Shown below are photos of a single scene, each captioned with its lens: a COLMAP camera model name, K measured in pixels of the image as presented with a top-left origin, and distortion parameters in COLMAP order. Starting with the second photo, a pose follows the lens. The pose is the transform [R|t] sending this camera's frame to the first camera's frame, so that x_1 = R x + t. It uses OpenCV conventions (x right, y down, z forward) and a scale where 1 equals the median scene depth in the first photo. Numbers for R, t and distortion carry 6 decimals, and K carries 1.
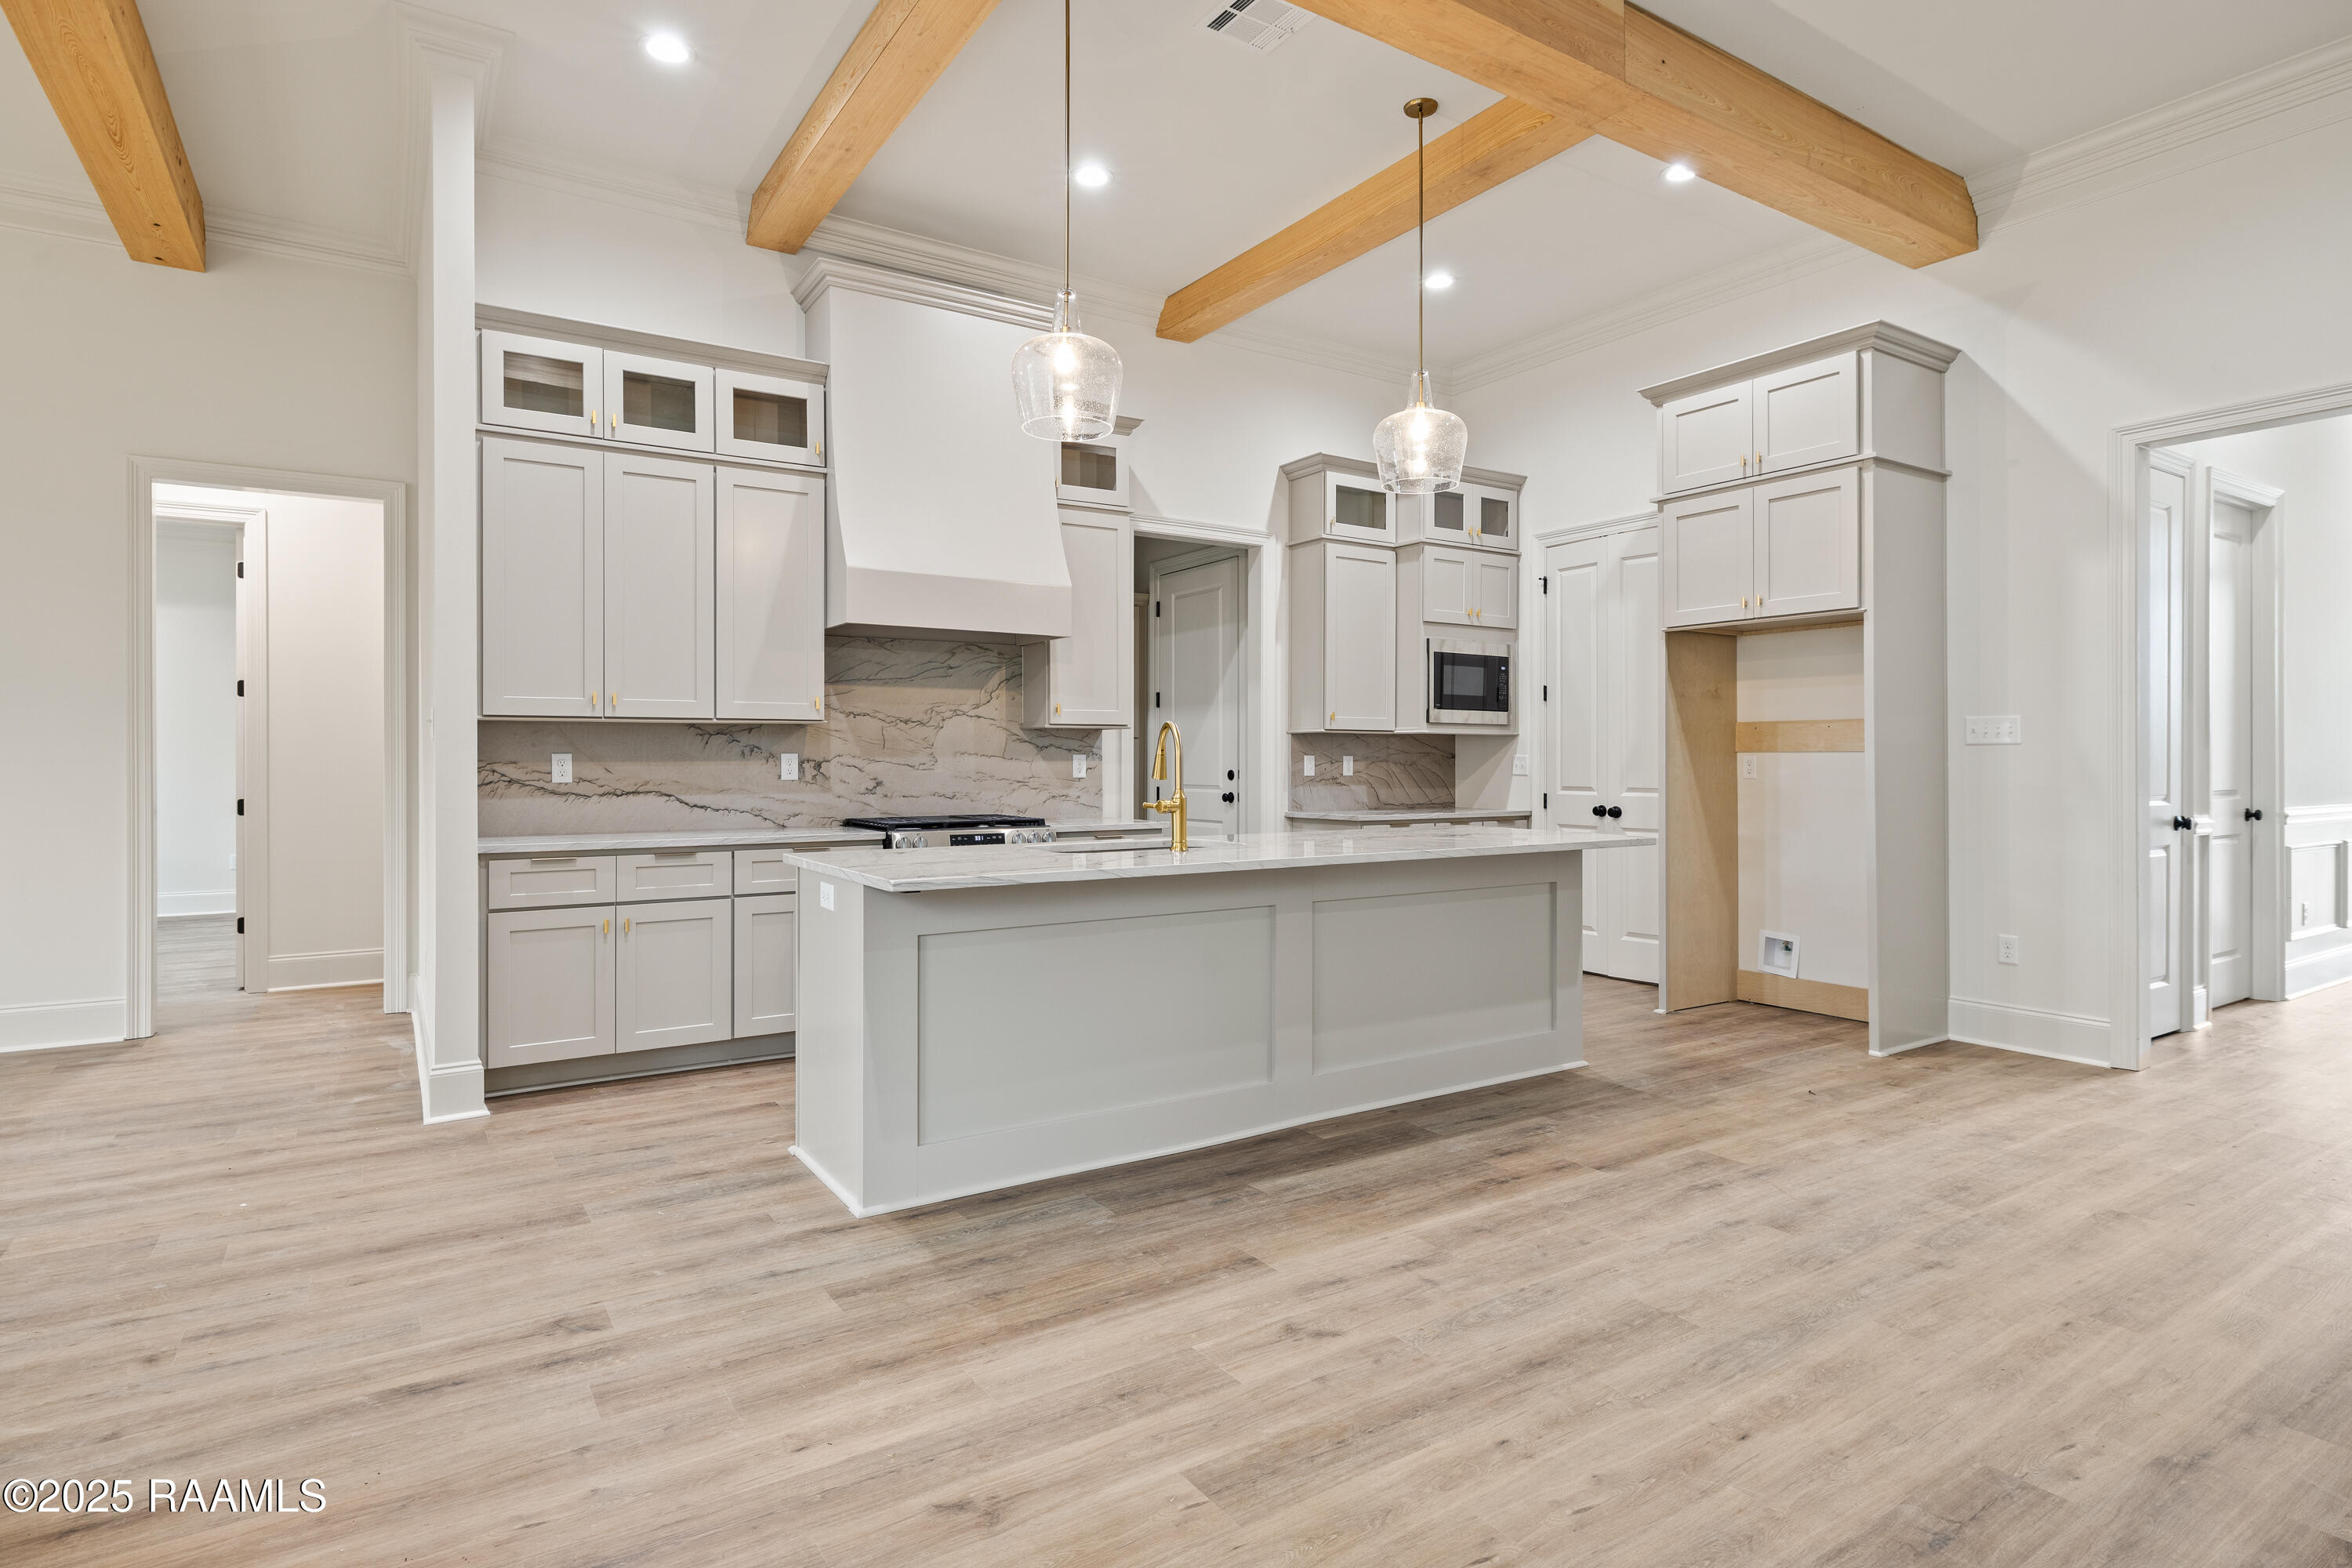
lens RADIAL K [[1221.3, 0, 1178.3], [0, 1221.3, 759.0], [0, 0, 1]] dist [-0.000897, 0.001295]
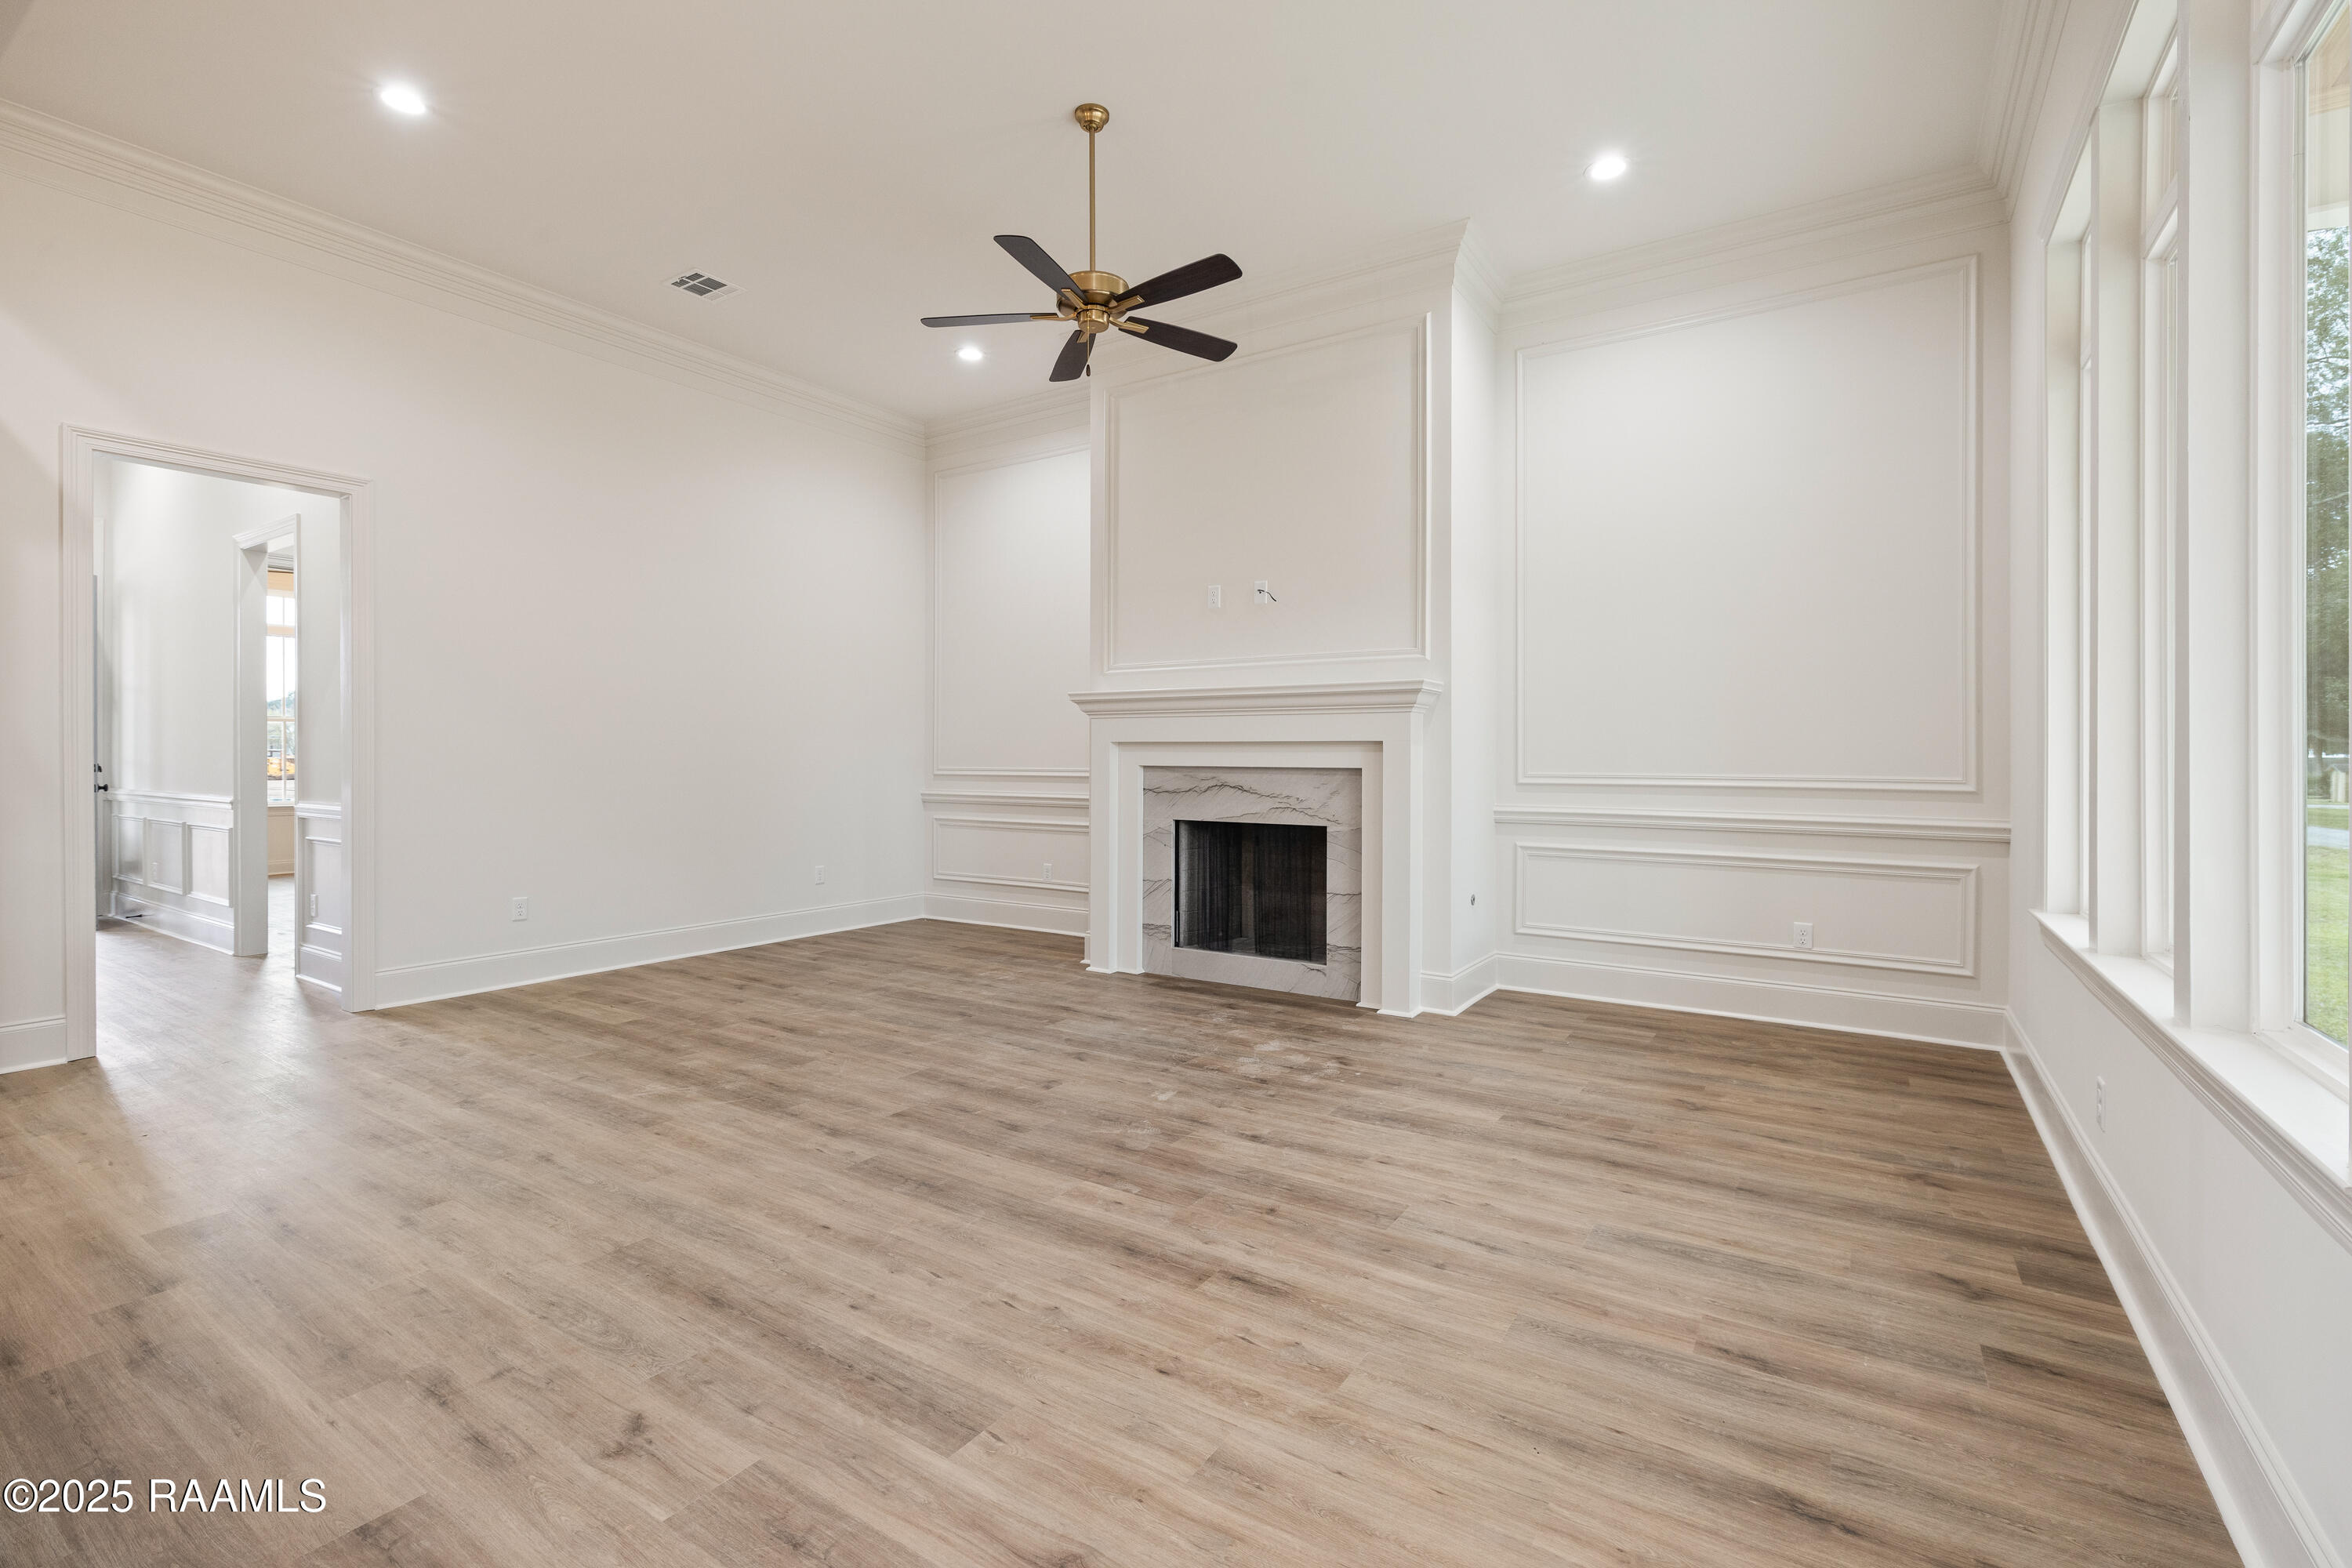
lens RADIAL K [[1035.7, 0, 1169.1], [0, 1035.7, 760.4], [0, 0, 1]] dist [-0.008442, 0.000785]
pose [[-0.395175, -0.002162, 0.918604, -0.454607], [-0.003081, 0.999995, 0.001028, 0.001292], [-0.918601, -0.002423, -0.395179, 0.619857]]
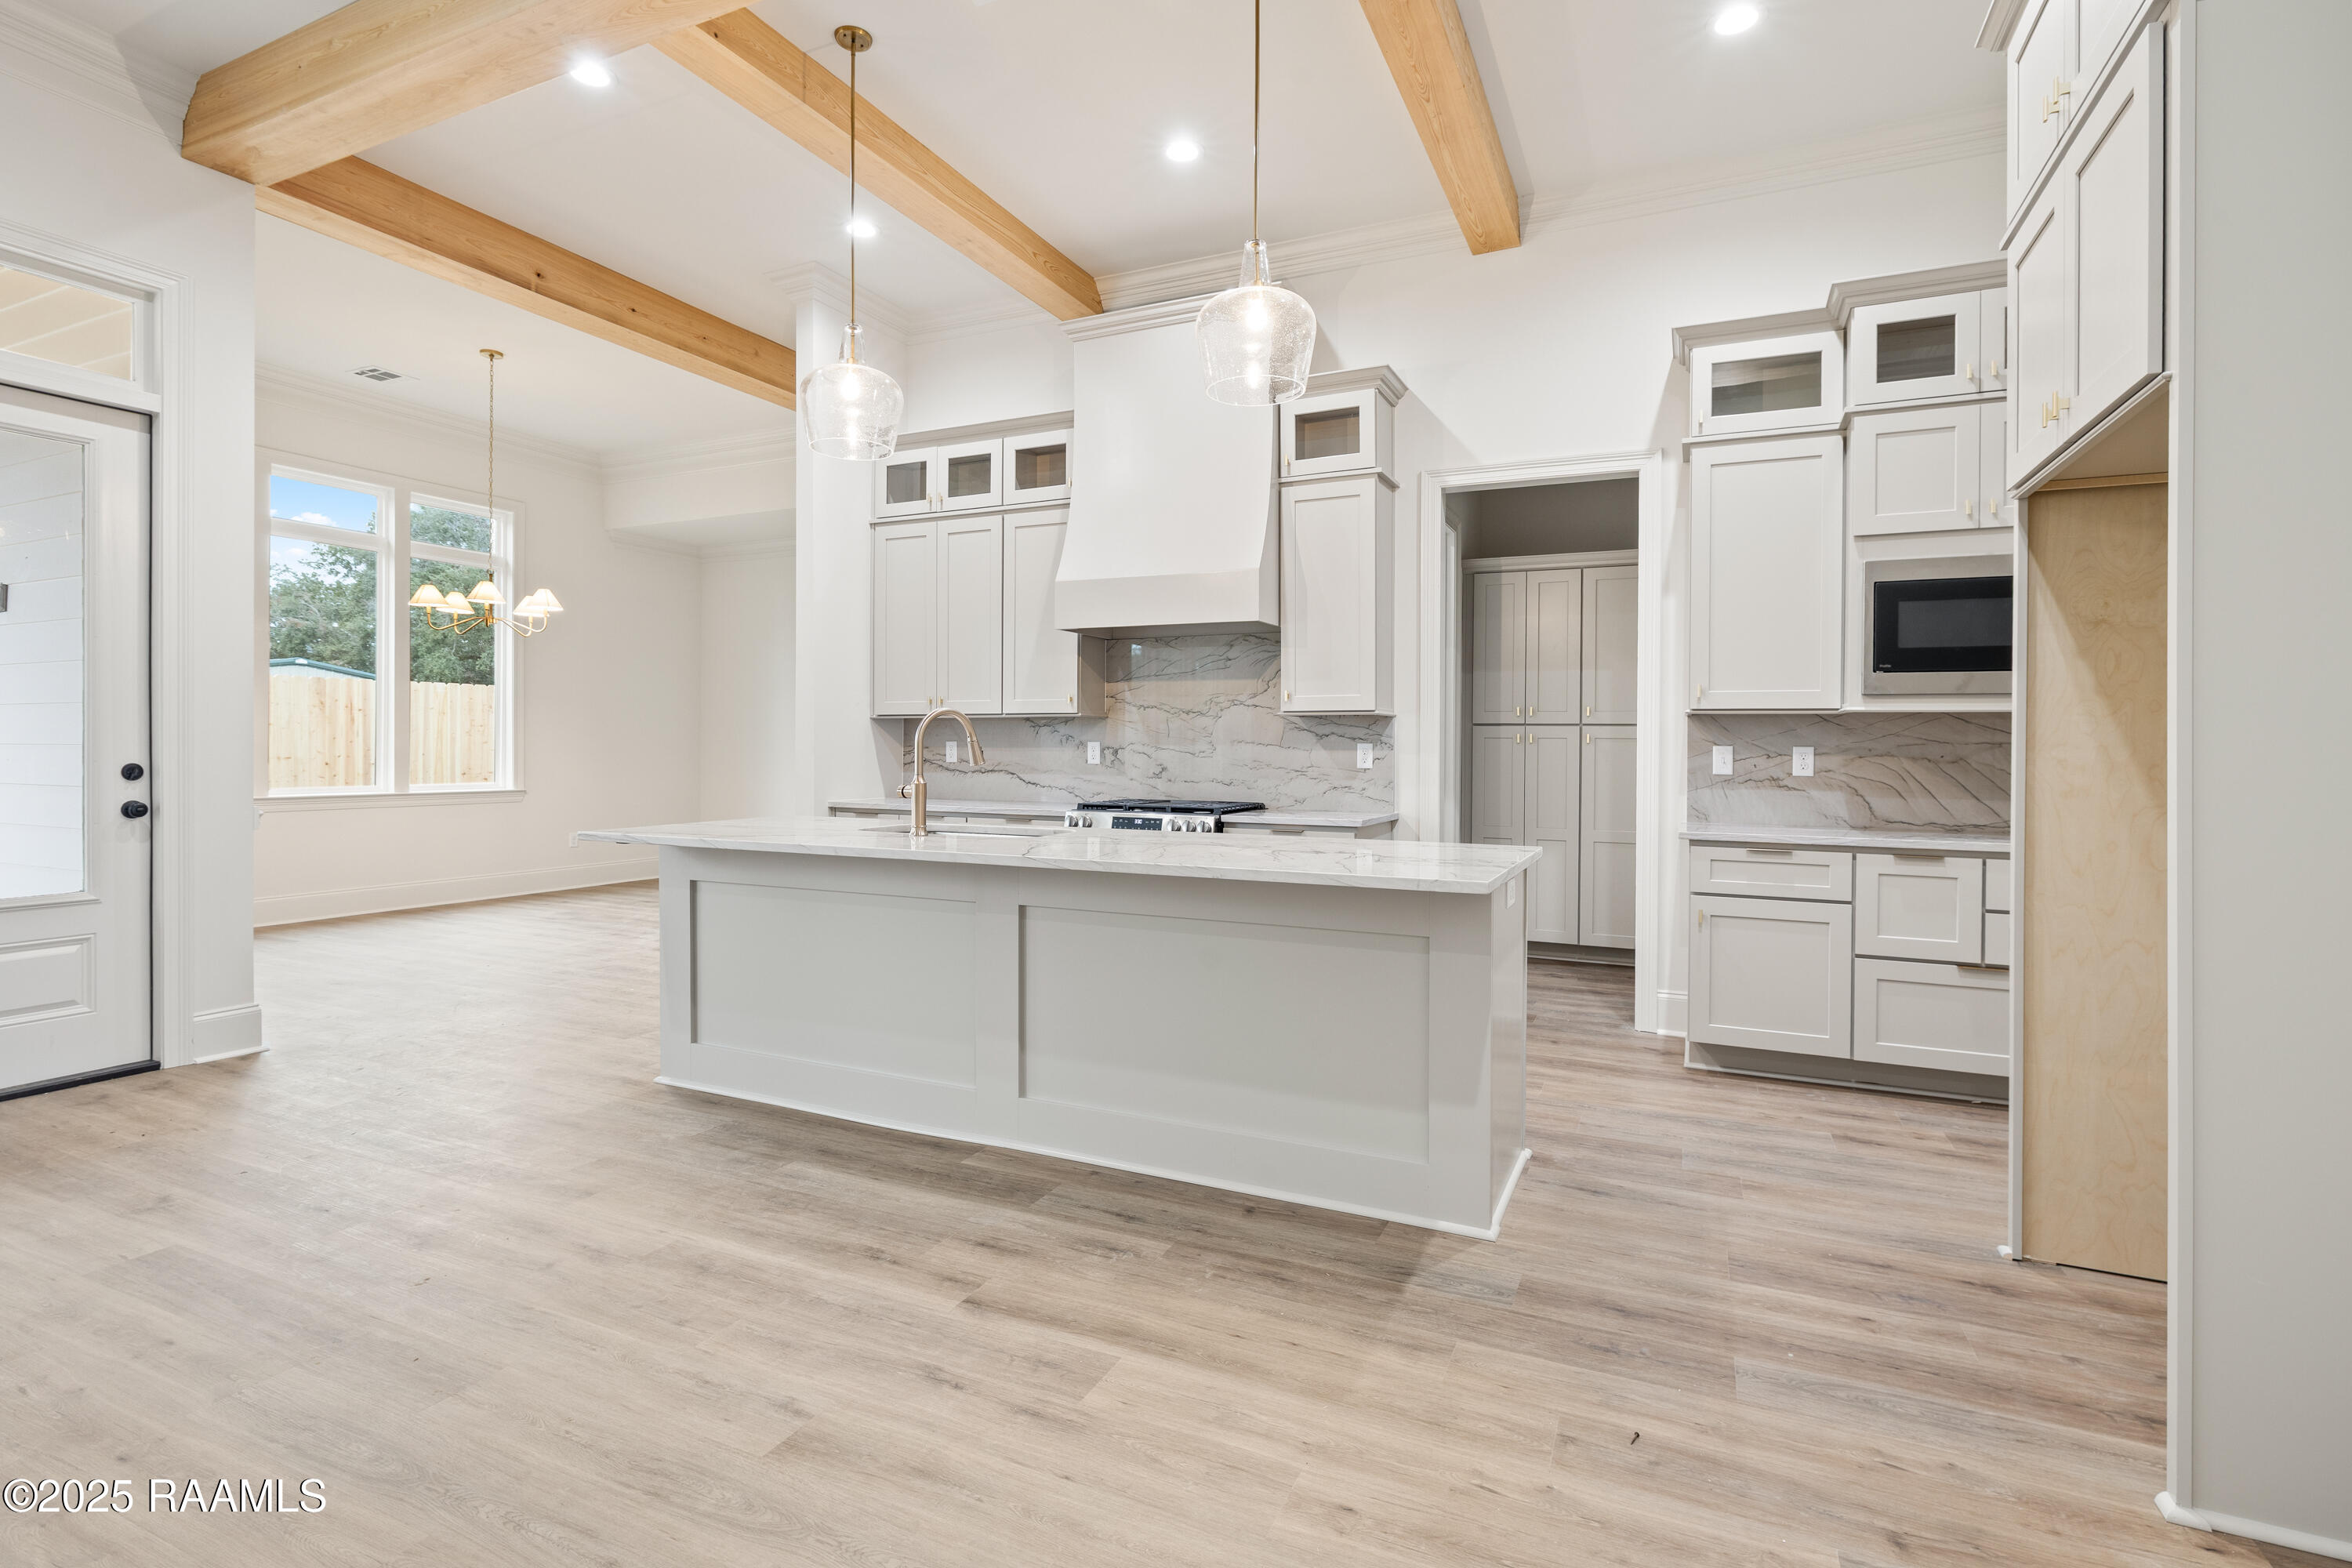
lens RADIAL K [[1121.8, 0, 1180.3], [0, 1121.8, 751.0], [0, 0, 1]] dist [-0.008840, 0.003645]
pose [[0.525859, 0.006742, -0.850545, 0.904484], [-0.007127, 0.999968, 0.003519, -0.000057], [0.850542, 0.004211, 0.525891, 0.691434]]
